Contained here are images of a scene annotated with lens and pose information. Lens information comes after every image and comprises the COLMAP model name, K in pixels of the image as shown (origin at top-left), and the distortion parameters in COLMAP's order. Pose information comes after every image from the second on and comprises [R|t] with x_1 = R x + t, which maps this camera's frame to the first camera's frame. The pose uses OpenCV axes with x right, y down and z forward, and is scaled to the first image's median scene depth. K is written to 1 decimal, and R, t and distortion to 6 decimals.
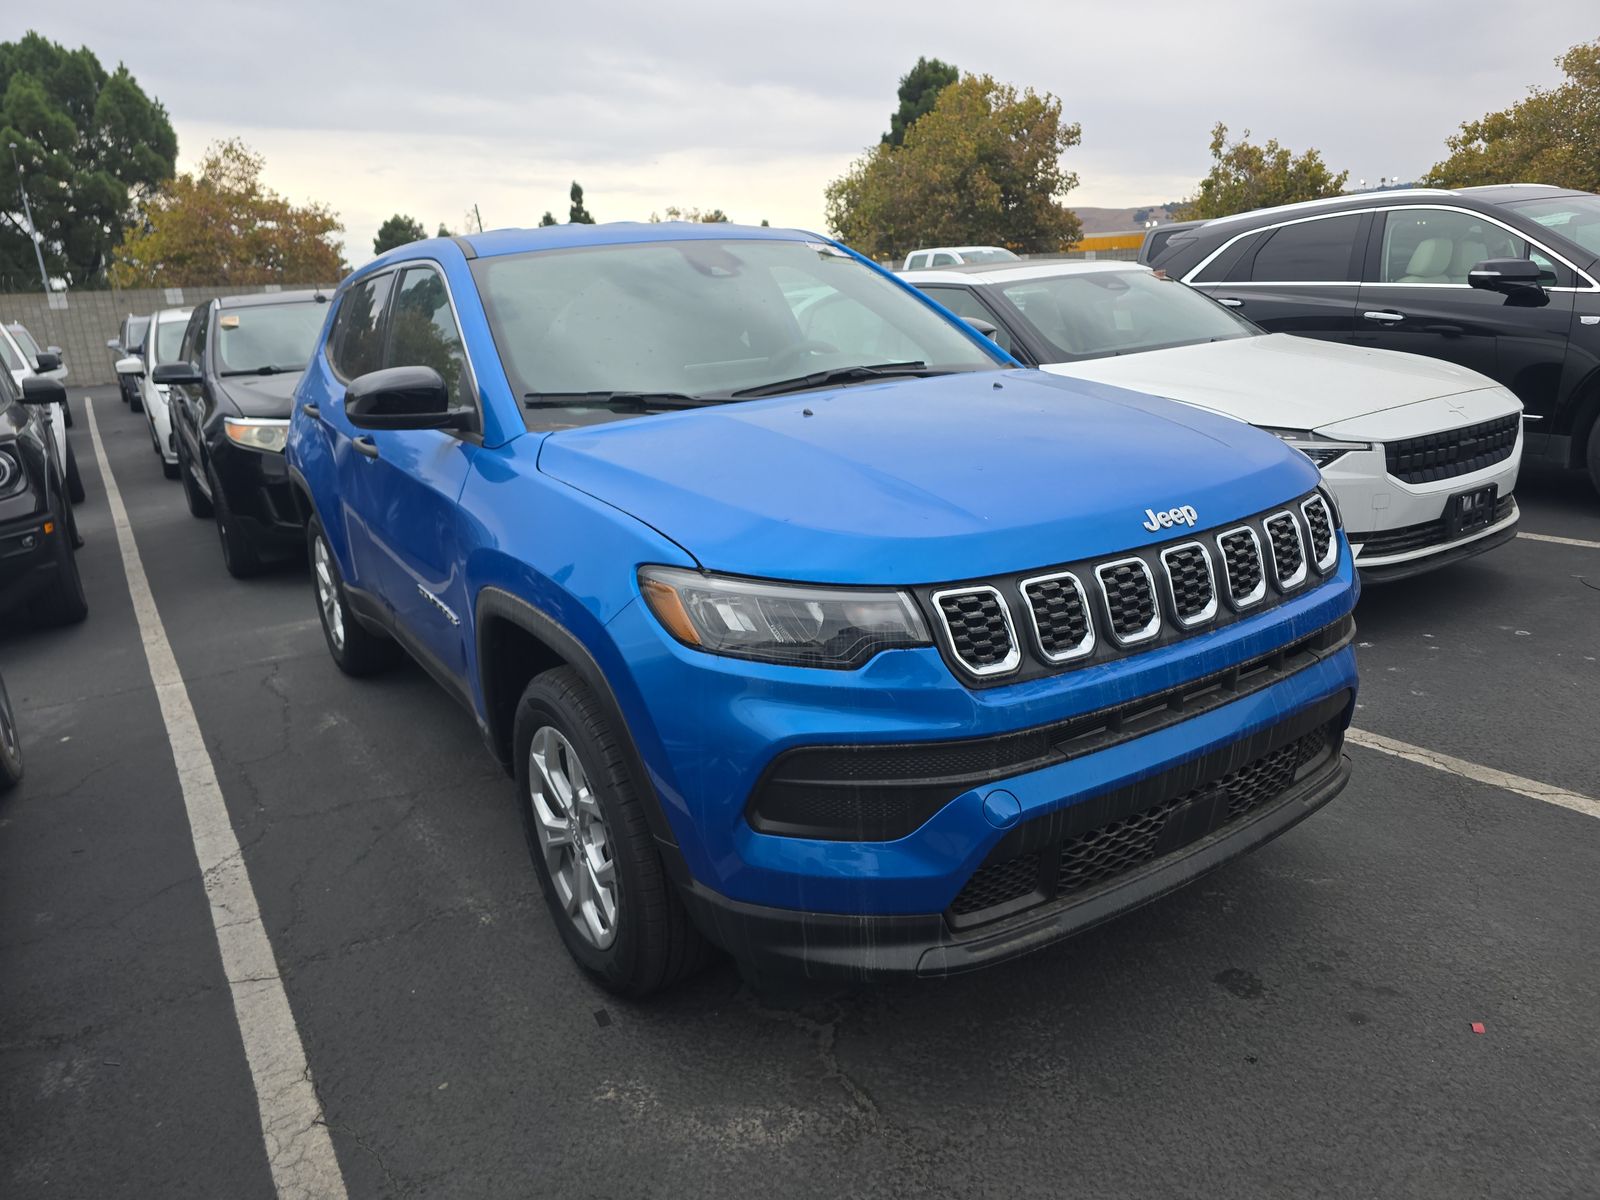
lens RADIAL K [[1095.3, 0, 800.0], [0, 1095.3, 600.0], [0, 0, 1]] dist [0.049598, -0.040201]
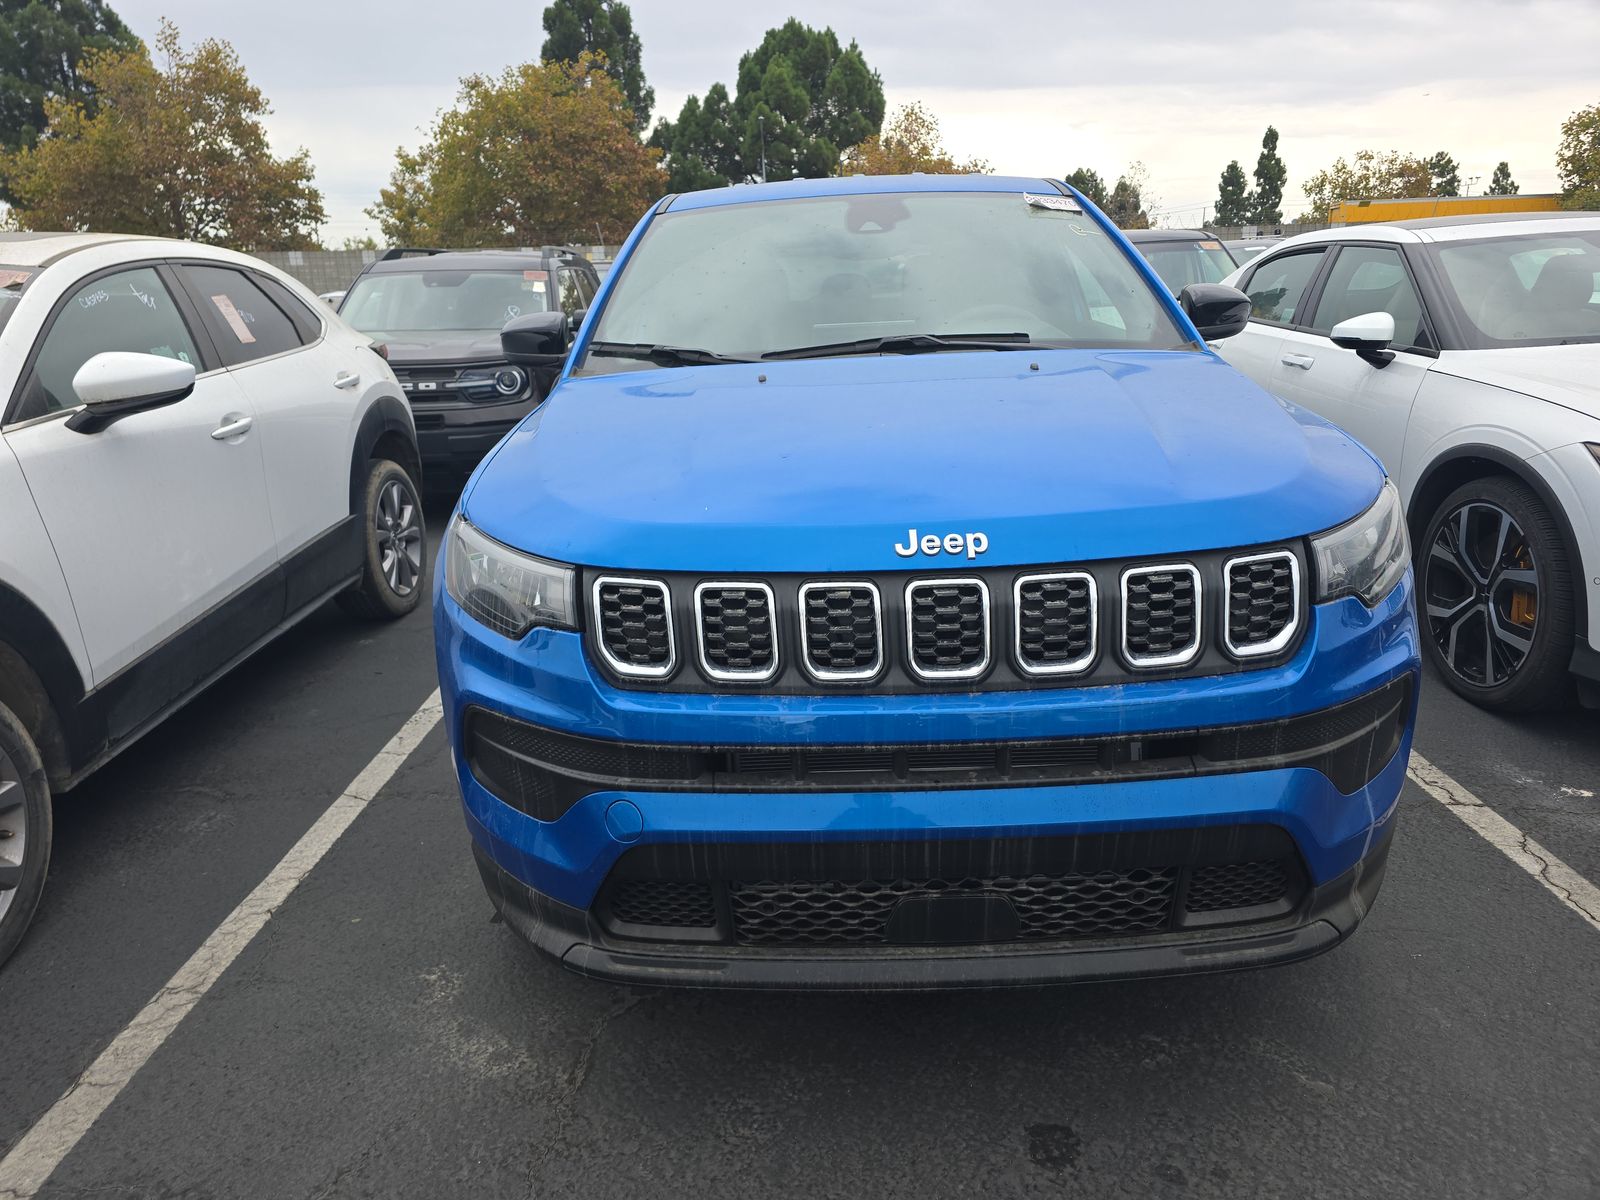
lens RADIAL K [[1083.6, 0, 800.0], [0, 1083.6, 600.0], [0, 0, 1]] dist [0.052513, -0.046100]
pose [[0.833073, 0.186974, -0.520605, 0.258741], [-0.164960, 0.982293, 0.088818, -0.033739], [0.527993, 0.011887, 0.849165, 0.104581]]
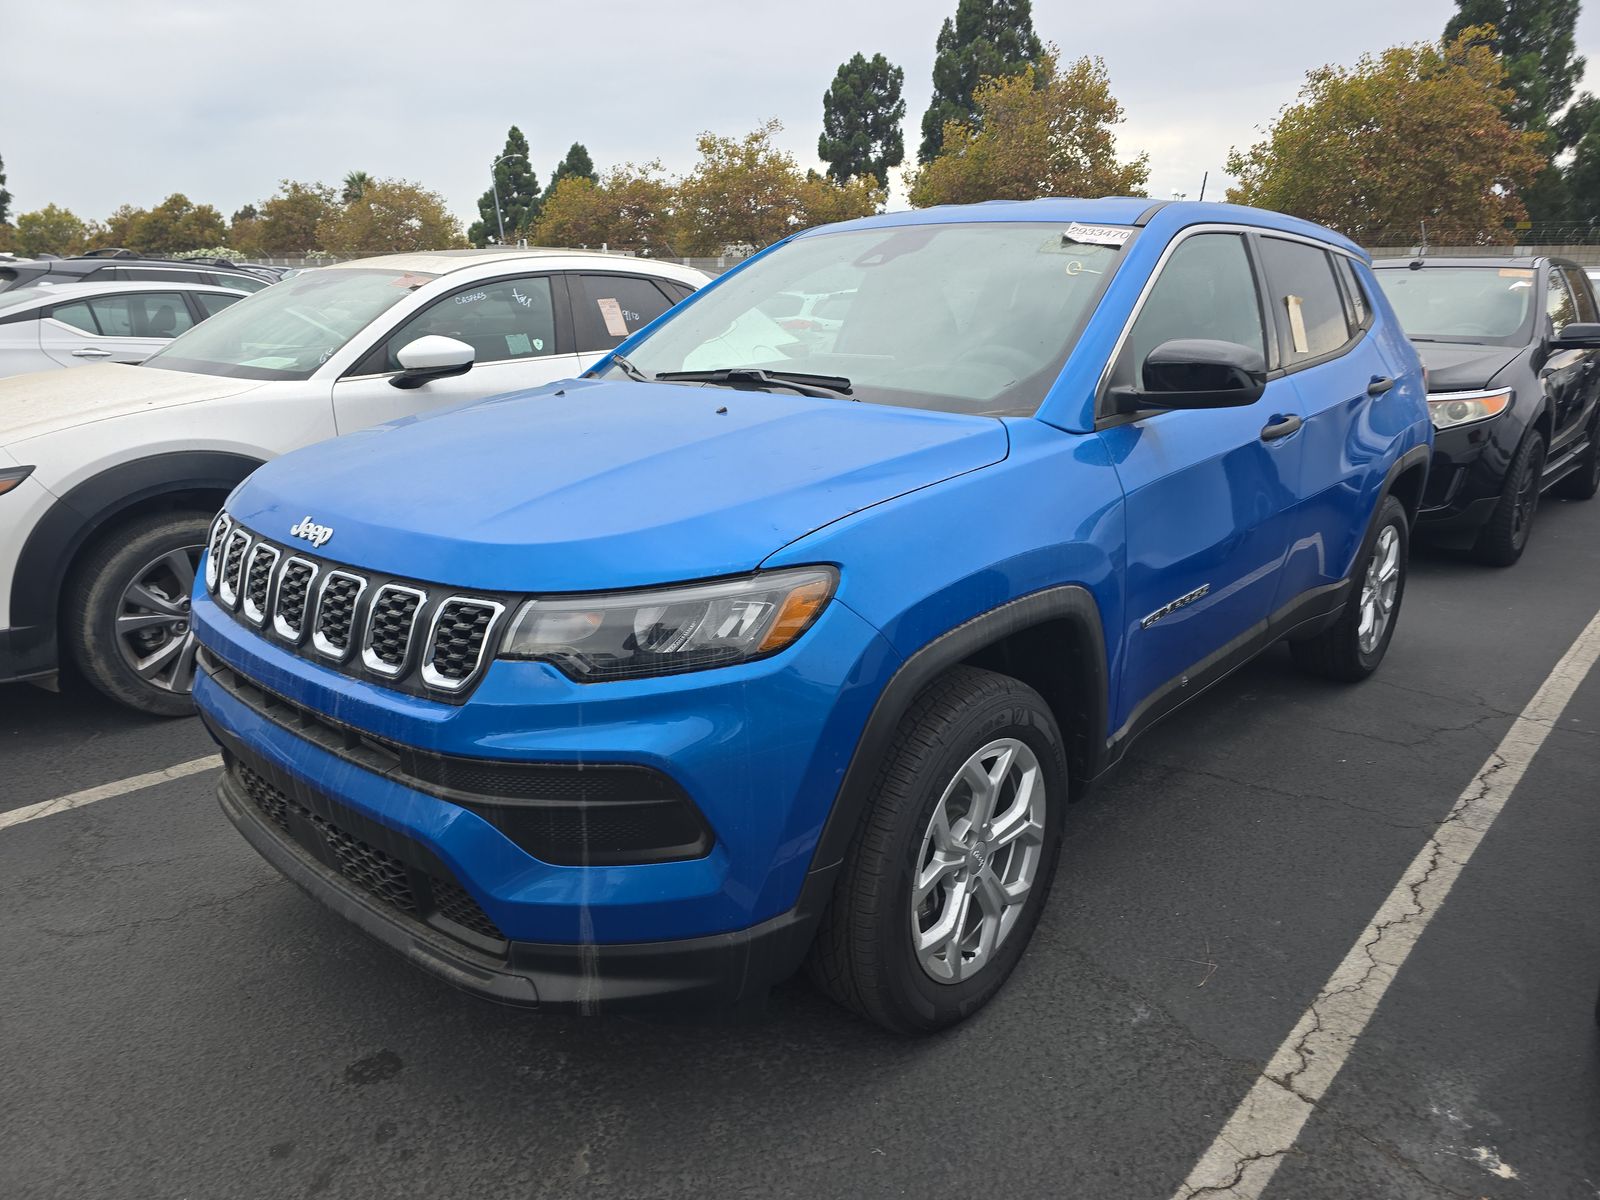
lens RADIAL K [[1083.6, 0, 800.0], [0, 1083.6, 600.0], [0, 0, 1]] dist [0.052513, -0.046100]
pose [[0.223101, 0.327585, -0.918103, 0.512636], [-0.282666, 0.923116, 0.260685, -0.153163], [0.932913, 0.201358, 0.298545, 0.434727]]
